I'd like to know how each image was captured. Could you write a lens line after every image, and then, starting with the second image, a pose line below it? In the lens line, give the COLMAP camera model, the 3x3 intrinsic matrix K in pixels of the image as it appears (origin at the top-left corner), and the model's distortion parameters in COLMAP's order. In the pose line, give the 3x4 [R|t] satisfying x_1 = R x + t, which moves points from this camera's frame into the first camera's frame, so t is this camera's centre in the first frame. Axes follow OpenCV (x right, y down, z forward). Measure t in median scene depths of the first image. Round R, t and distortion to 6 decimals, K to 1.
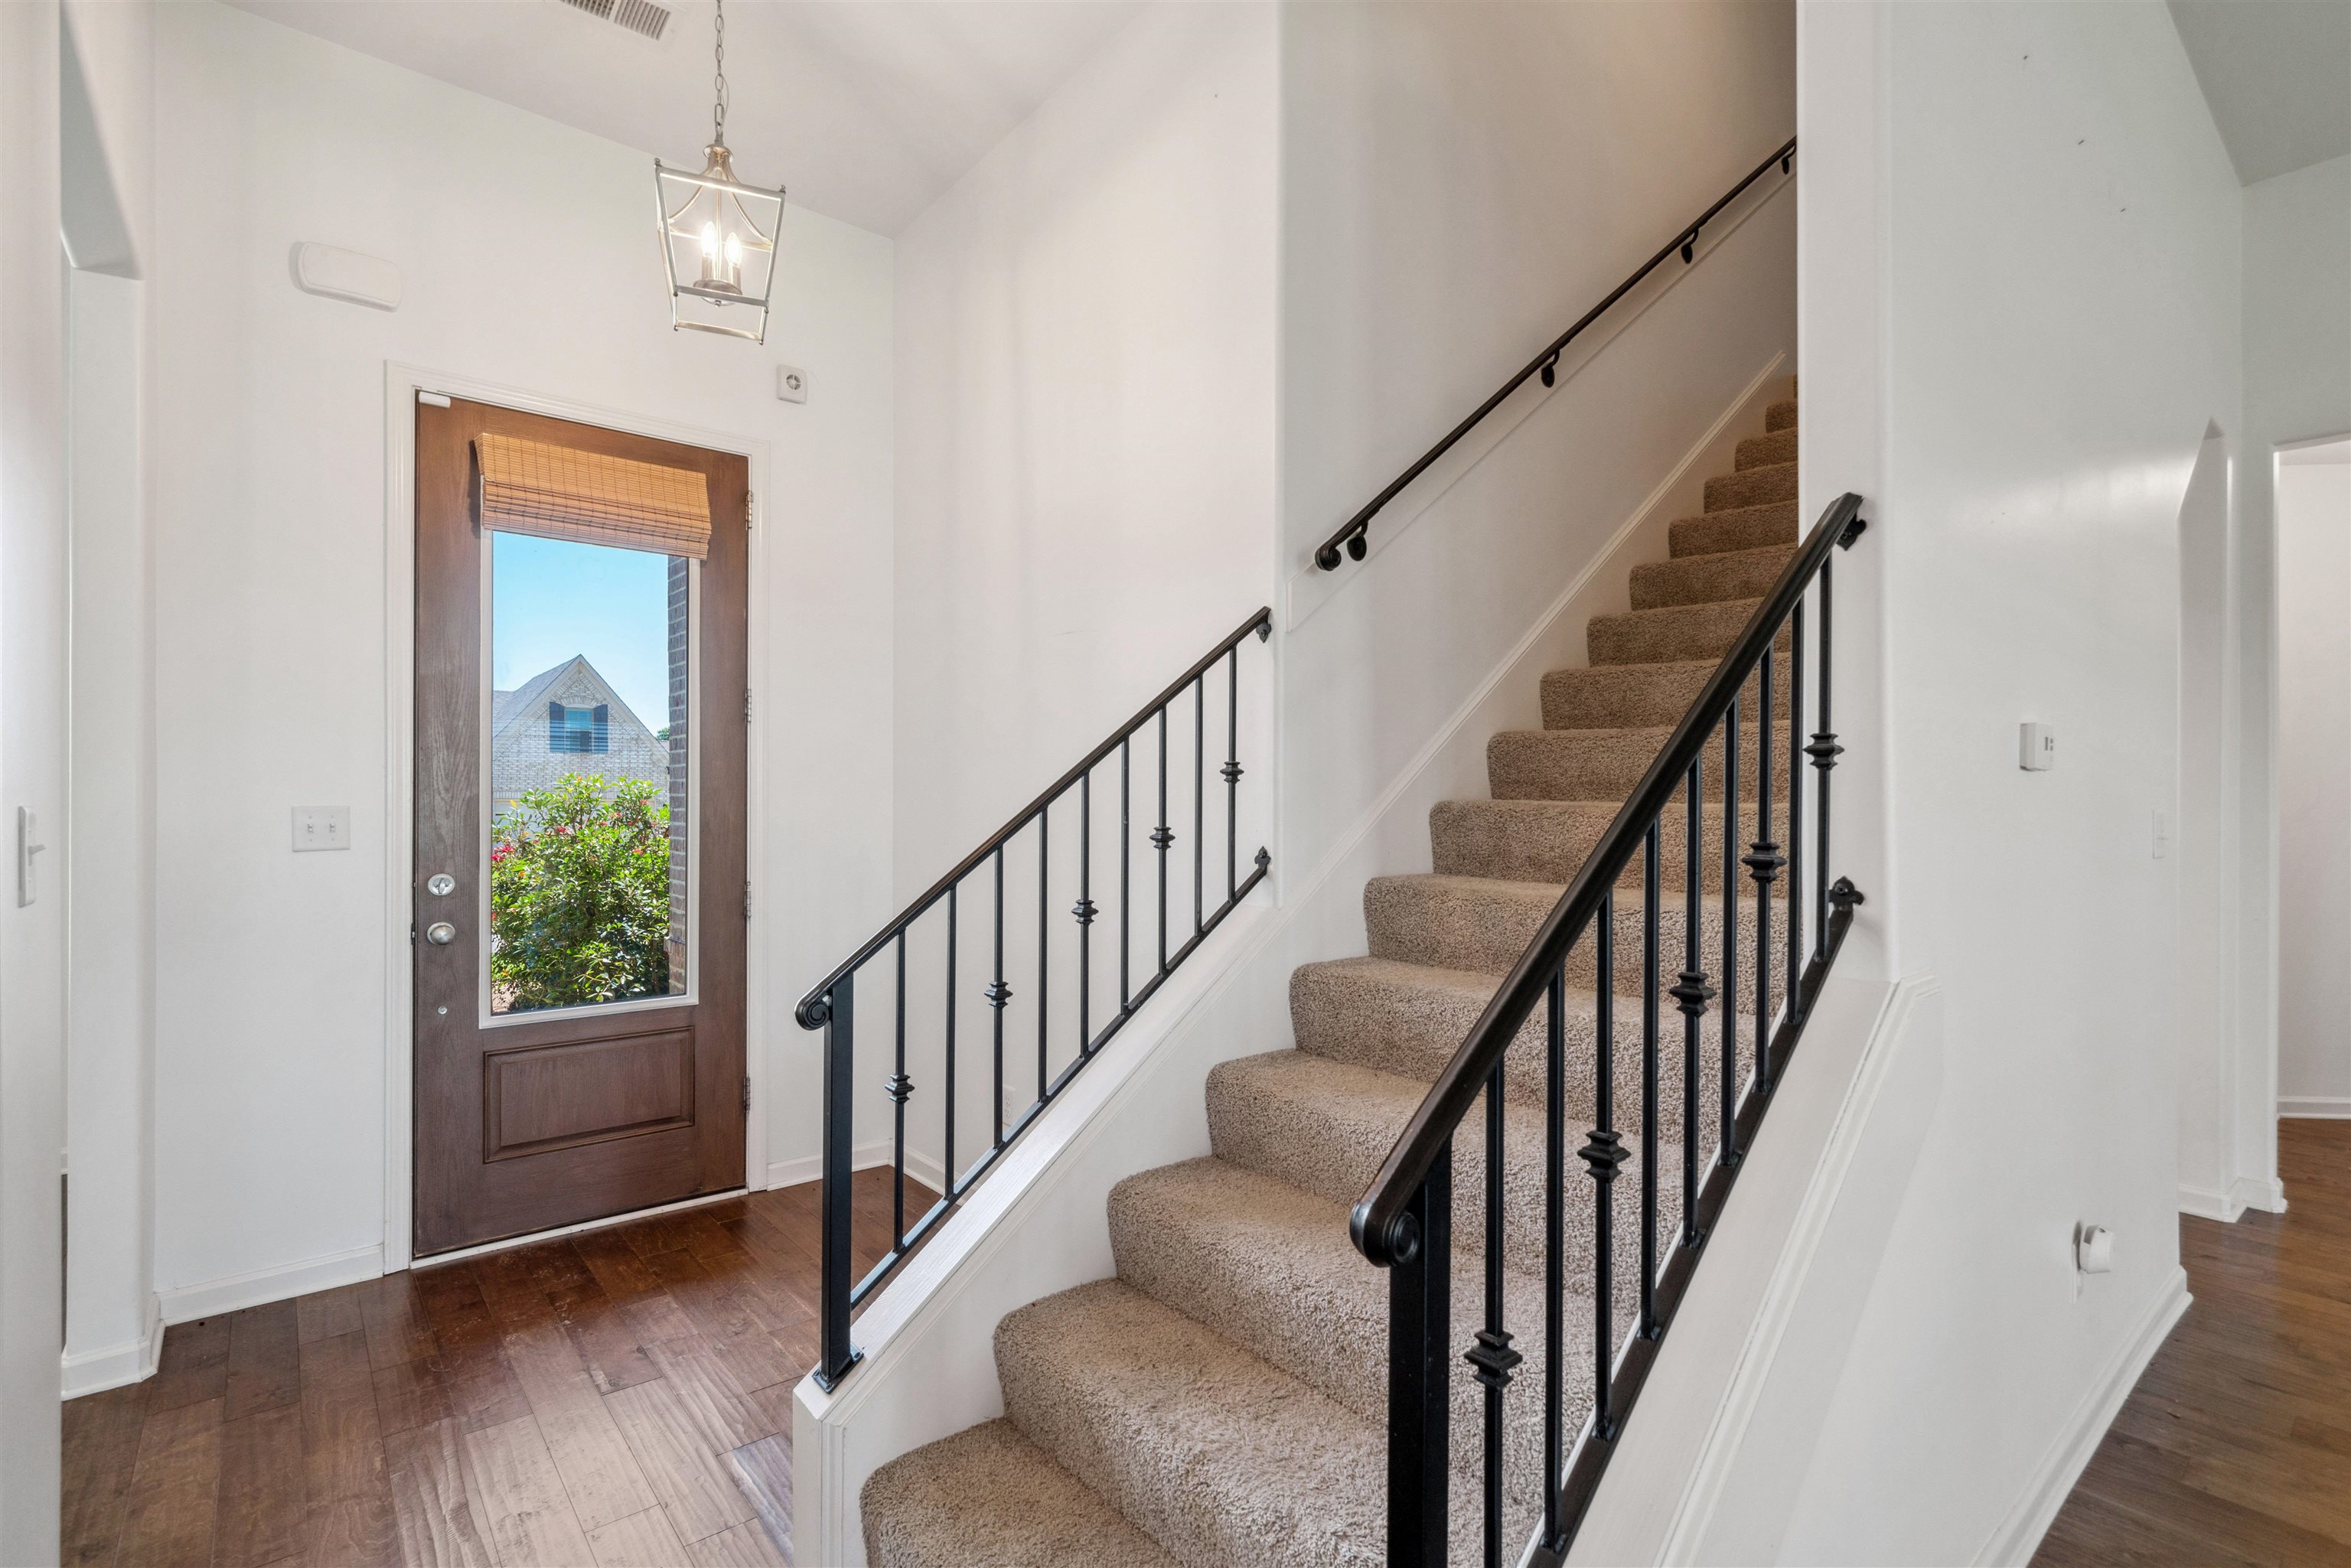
lens RADIAL K [[1091.2, 0, 1171.9], [0, 1091.2, 787.1], [0, 0, 1]] dist [0.006003, -0.000294]
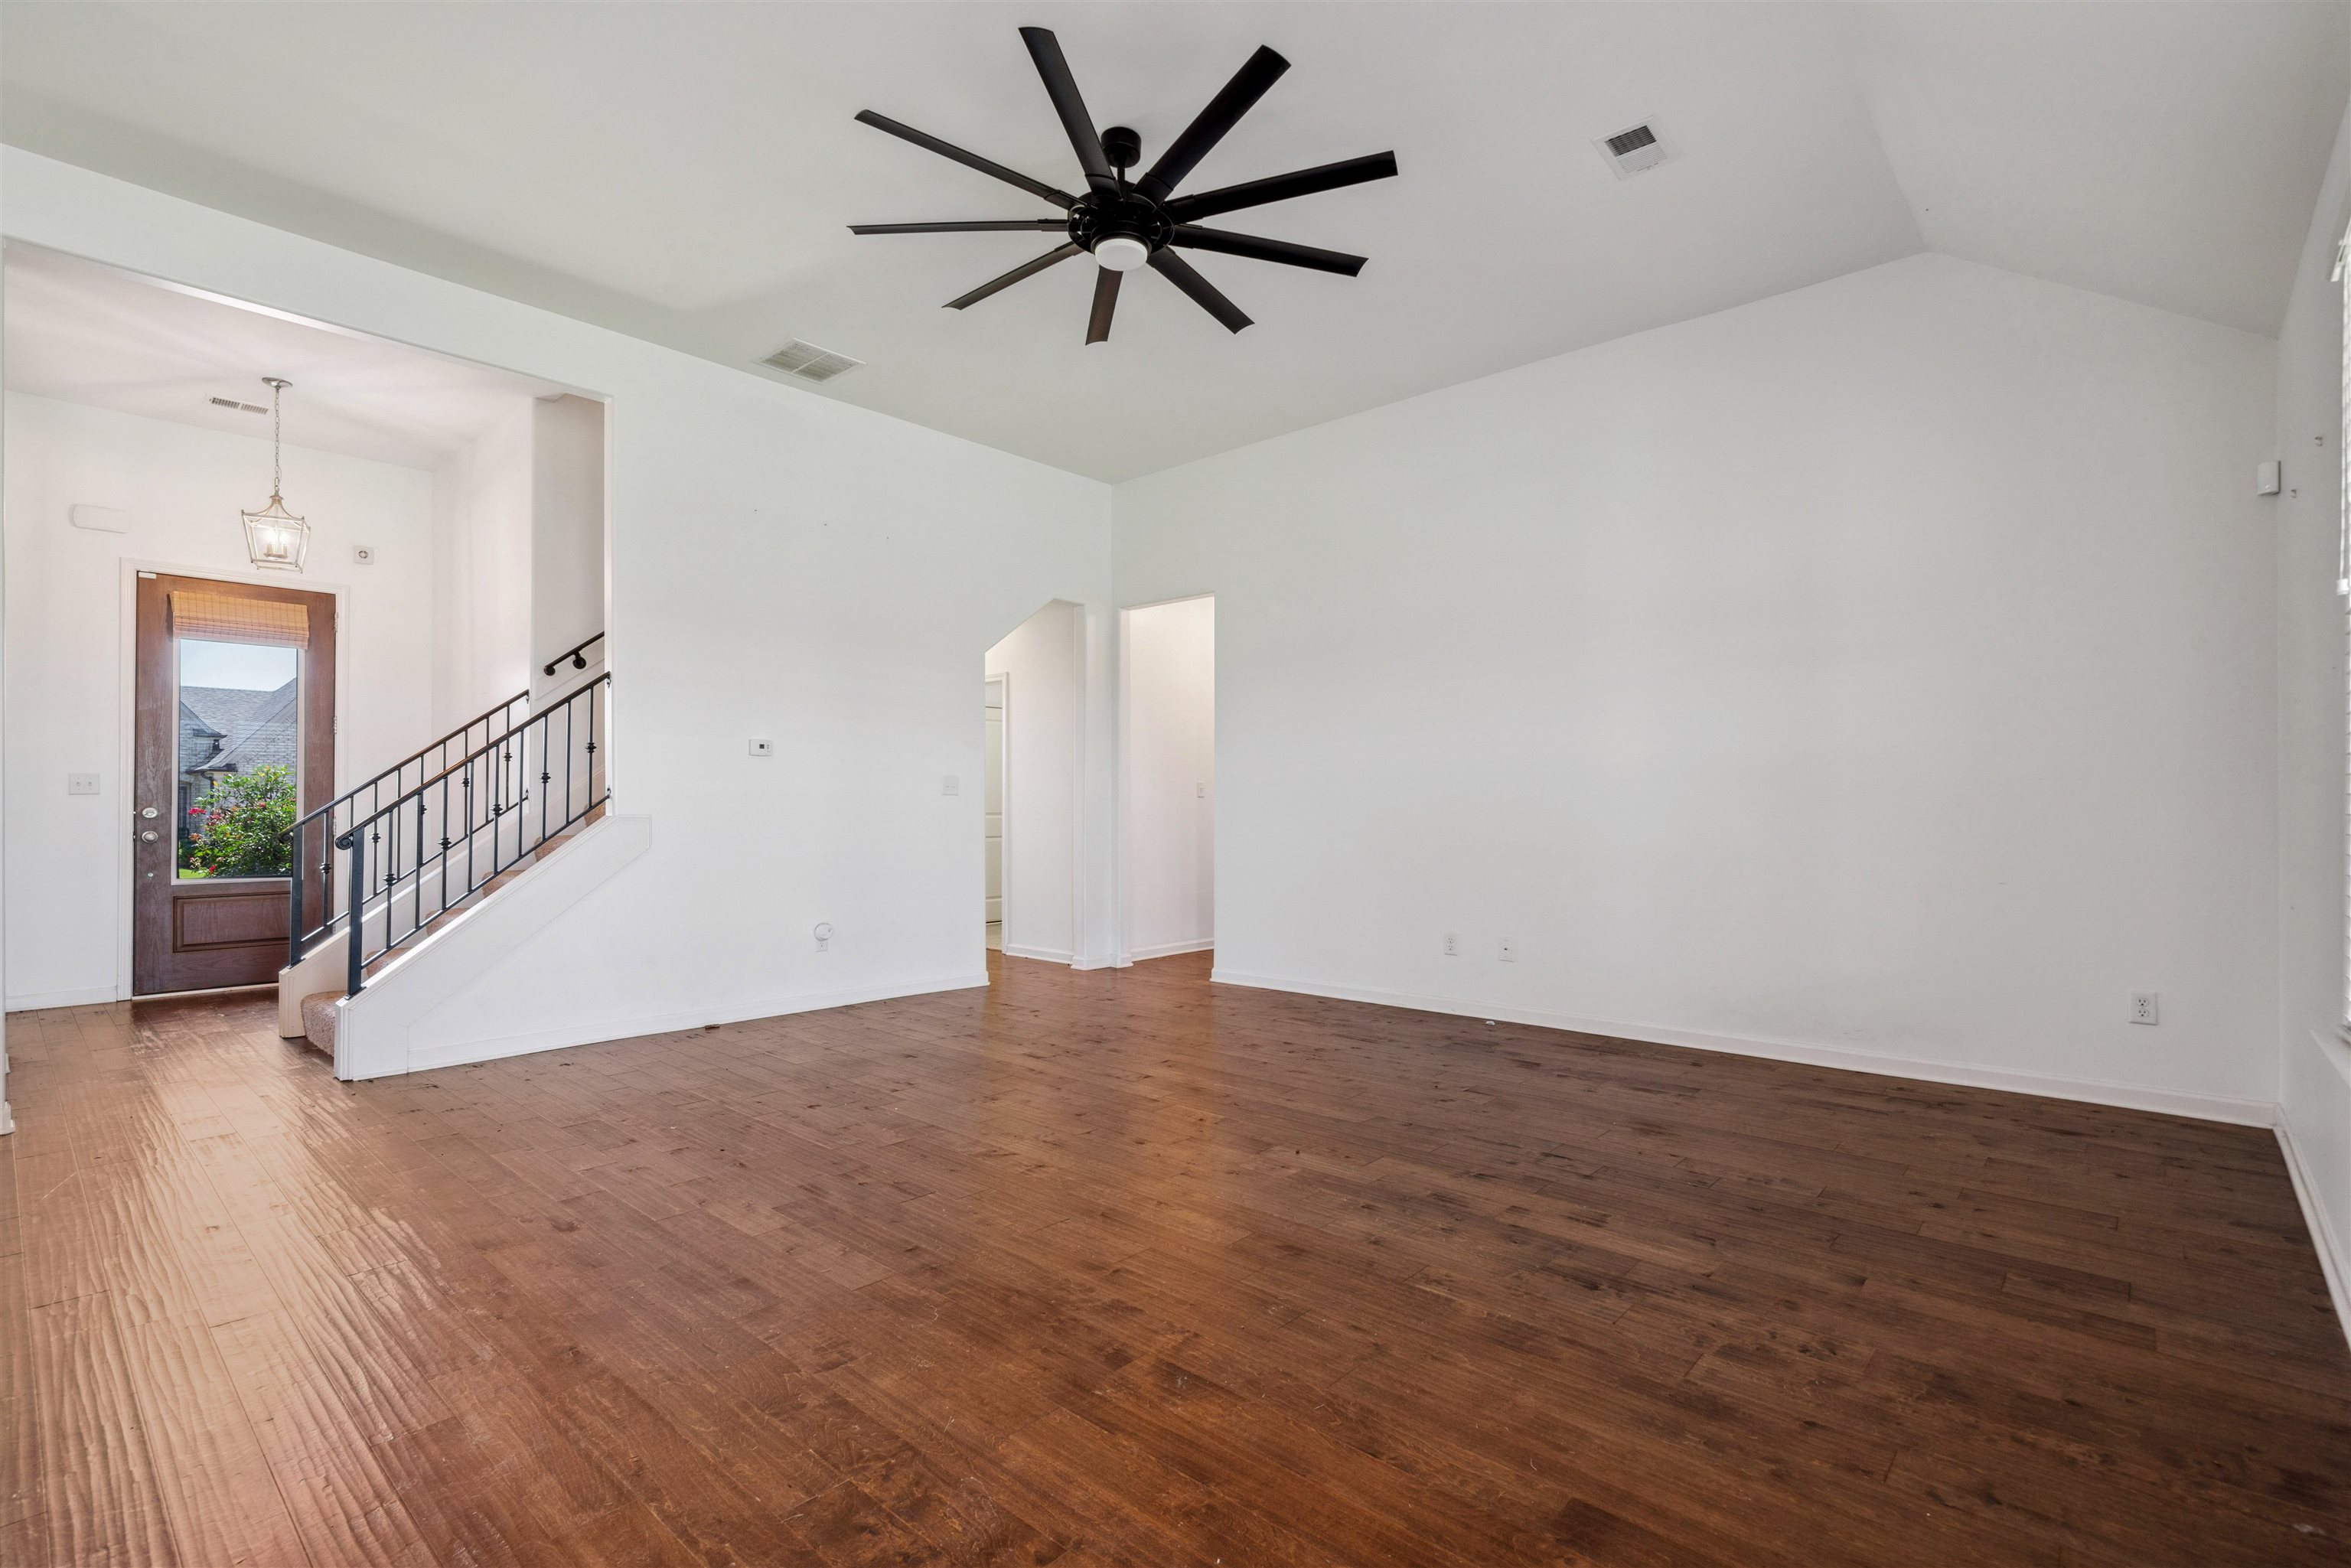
lens RADIAL K [[1091.2, 0, 1179.1], [0, 1091.2, 785.4], [0, 0, 1]] dist [0.006003, -0.000294]
pose [[0.989873, 0.001084, 0.141955, 0.911261], [-0.000102, 0.999976, -0.006923, 0.051809], [-0.141959, 0.006838, 0.989849, -1.254851]]
